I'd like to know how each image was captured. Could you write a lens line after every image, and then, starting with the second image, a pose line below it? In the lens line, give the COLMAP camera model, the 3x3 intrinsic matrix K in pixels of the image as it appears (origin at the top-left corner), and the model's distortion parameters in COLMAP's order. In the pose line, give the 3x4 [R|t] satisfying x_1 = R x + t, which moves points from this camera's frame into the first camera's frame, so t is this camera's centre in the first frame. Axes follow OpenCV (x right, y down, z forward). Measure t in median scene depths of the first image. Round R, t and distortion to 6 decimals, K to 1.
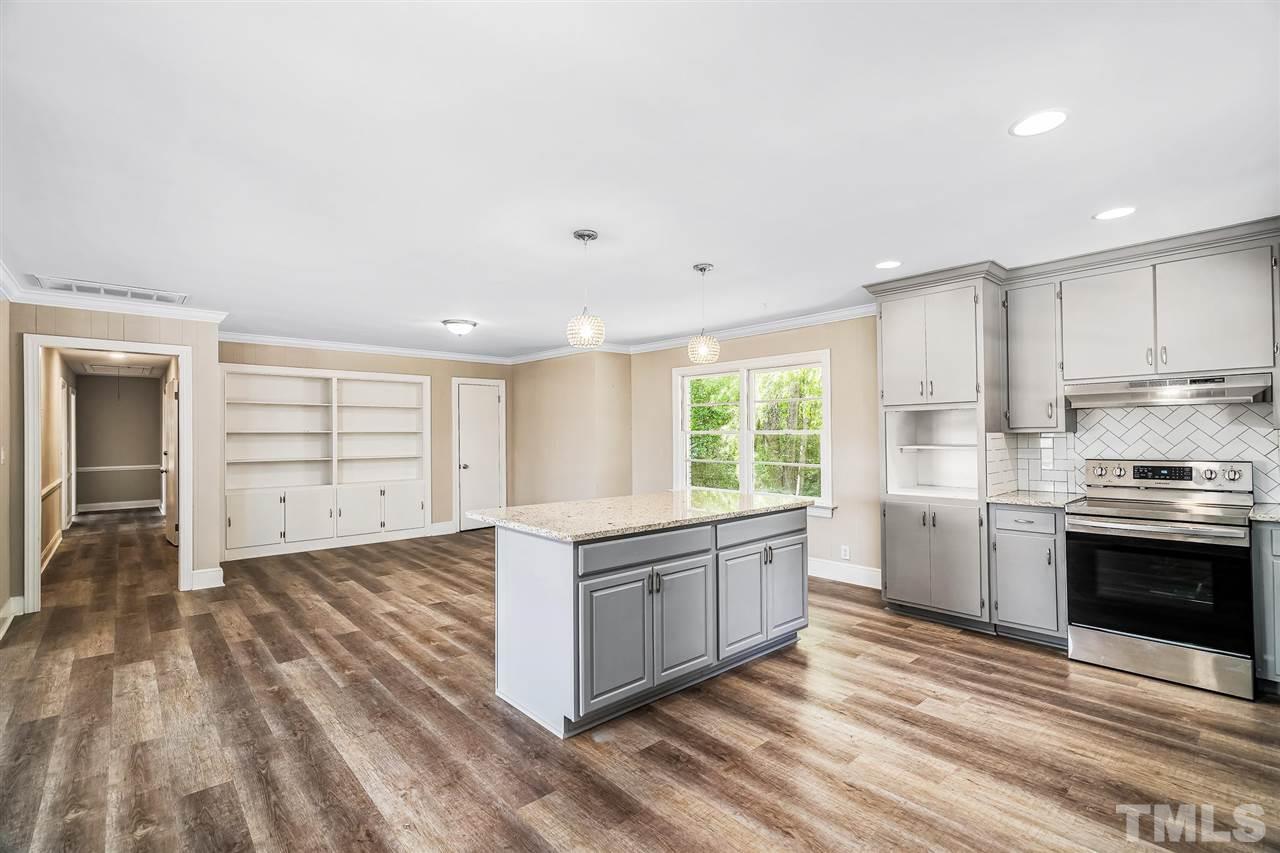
lens RADIAL K [[582.7, 0, 645.3], [0, 582.7, 427.1], [0, 0, 1]] dist [-0.002951, 0.001523]
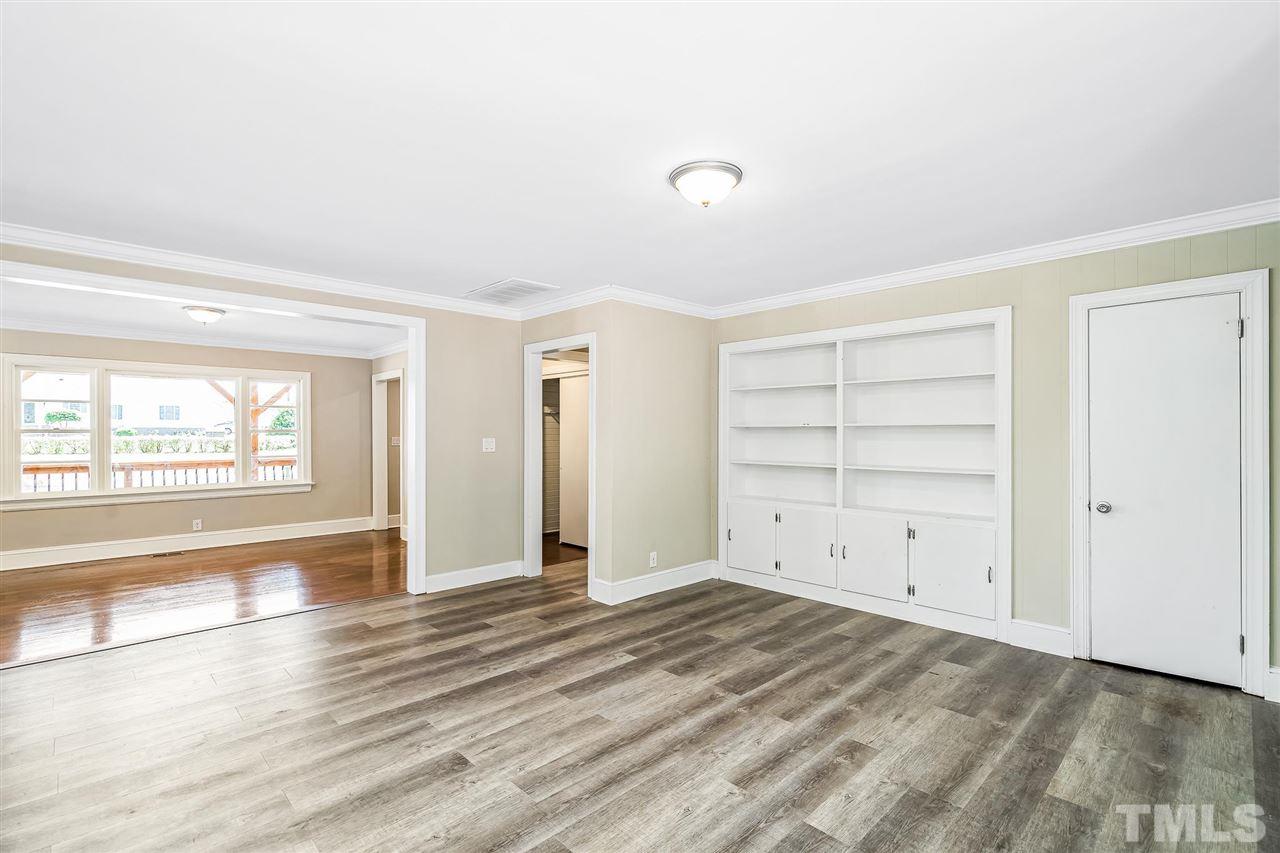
lens RADIAL K [[582.7, 0, 636.2], [0, 582.7, 434.1], [0, 0, 1]] dist [-0.002951, 0.001523]
pose [[0.030903, 0.009805, -0.999474, 0.205686], [0.012397, 0.999871, 0.010192, 0.017736], [0.999446, -0.012706, 0.030777, 1.522971]]
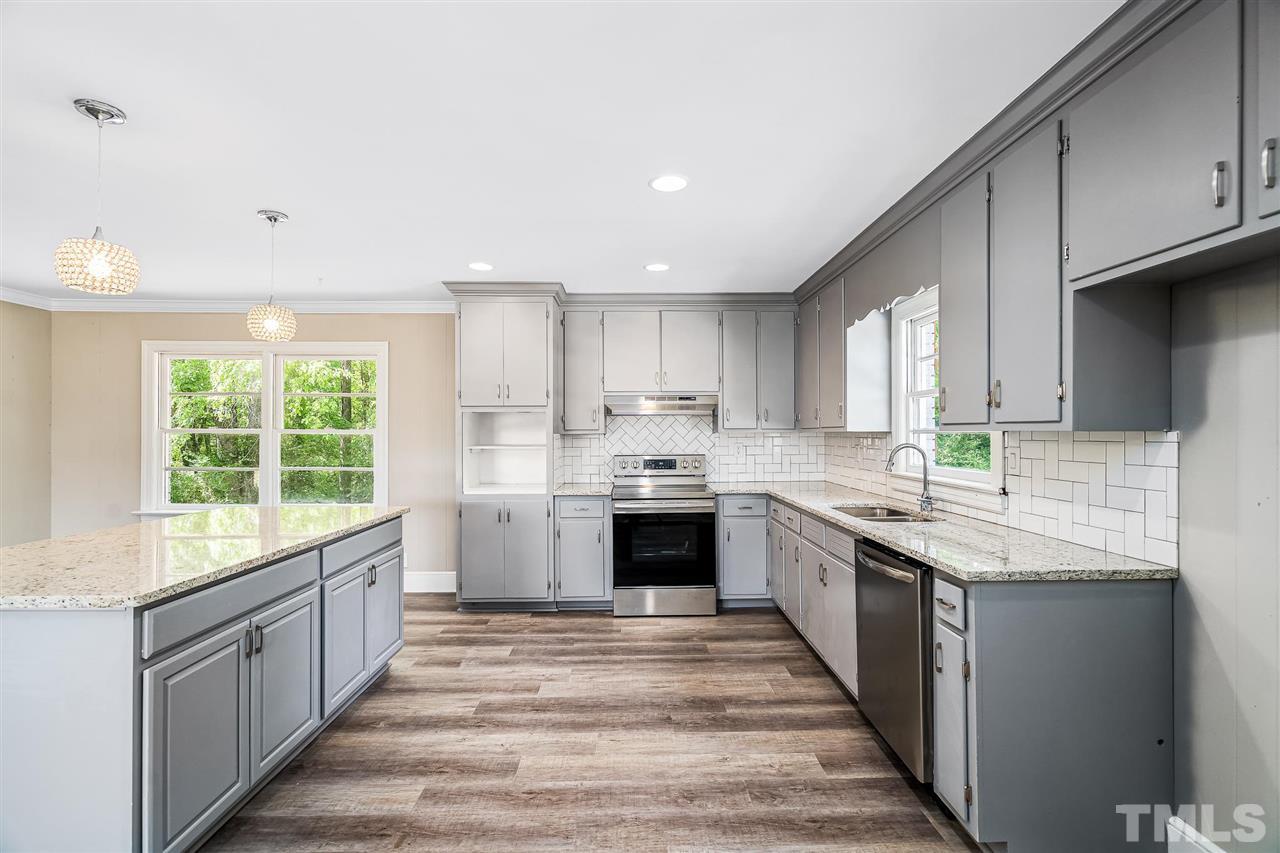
lens RADIAL K [[582.7, 0, 645.1], [0, 582.7, 426.7], [0, 0, 1]] dist [-0.002951, 0.001523]
pose [[0.651092, 0.016155, 0.758827, -0.181347], [-0.014422, 0.999856, -0.008913, 0.003504], [-0.758861, -0.005141, 0.651232, 0.144274]]
